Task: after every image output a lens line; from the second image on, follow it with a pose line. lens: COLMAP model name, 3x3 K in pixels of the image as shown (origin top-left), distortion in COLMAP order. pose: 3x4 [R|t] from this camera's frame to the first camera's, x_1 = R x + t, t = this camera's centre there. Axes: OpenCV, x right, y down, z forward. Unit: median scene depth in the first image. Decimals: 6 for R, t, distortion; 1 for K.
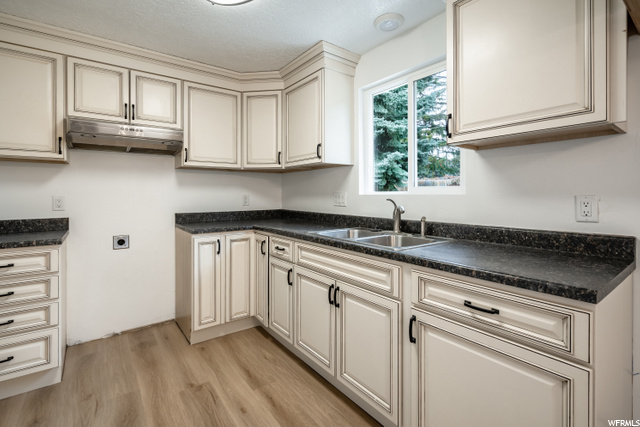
lens RADIAL K [[297.0, 0, 319.4], [0, 297.0, 198.7], [0, 0, 1]] dist [0.000561, 0.000338]
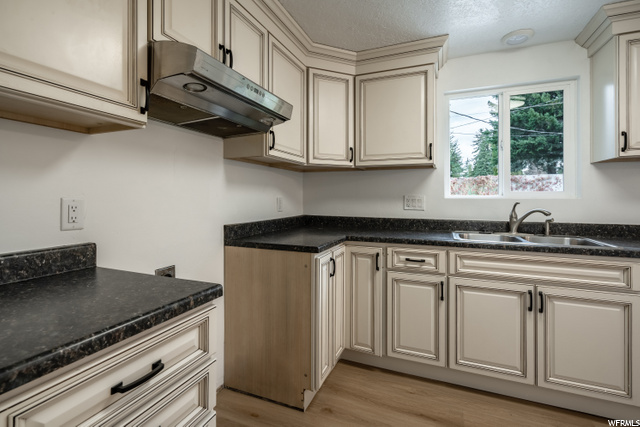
lens RADIAL K [[297.0, 0, 319.4], [0, 297.0, 198.7], [0, 0, 1]] dist [0.000561, 0.000338]
pose [[0.857641, 0.002475, 0.514242, -0.784623], [0.002708, 0.999953, -0.009329, -0.003883], [-0.514241, 0.009394, 0.857594, 0.384802]]
